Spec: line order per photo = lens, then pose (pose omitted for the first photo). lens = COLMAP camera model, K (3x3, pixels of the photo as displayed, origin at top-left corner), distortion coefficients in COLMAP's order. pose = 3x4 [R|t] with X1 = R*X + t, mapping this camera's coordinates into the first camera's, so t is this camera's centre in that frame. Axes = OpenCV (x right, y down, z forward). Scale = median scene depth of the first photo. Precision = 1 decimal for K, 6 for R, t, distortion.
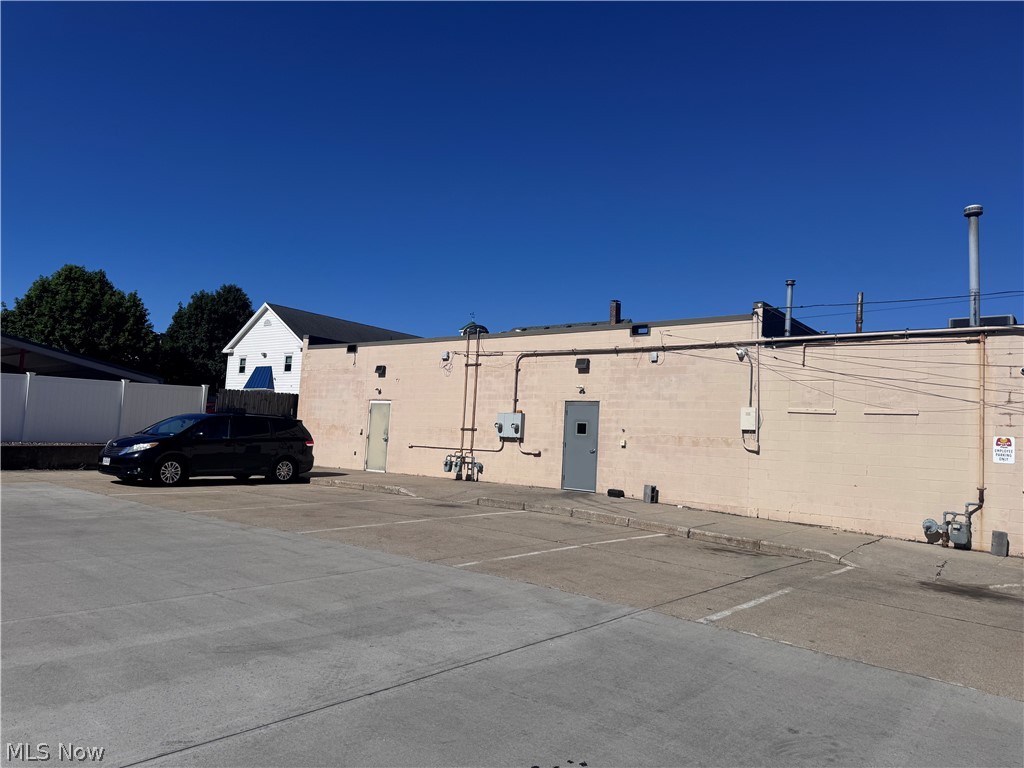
lens RADIAL K [[722.5, 0, 512.0], [0, 722.5, 384.0], [0, 0, 1]] dist [0.125221, -0.116539]
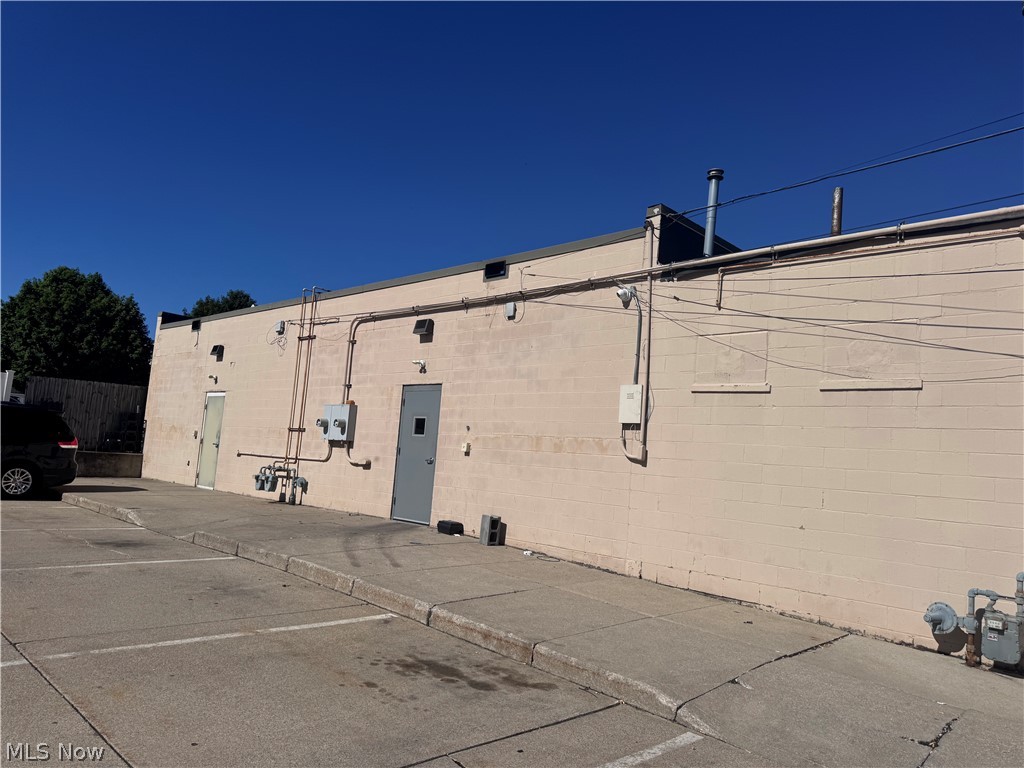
lens RADIAL K [[717.9, 0, 512.0], [0, 717.9, 384.0], [0, 0, 1]] dist [0.132195, -0.113847]
pose [[0.994650, 0.009431, -0.102876, 0.274426], [-0.012884, 0.999374, -0.032954, 0.049130], [0.102501, 0.034103, 0.994148, 0.402488]]
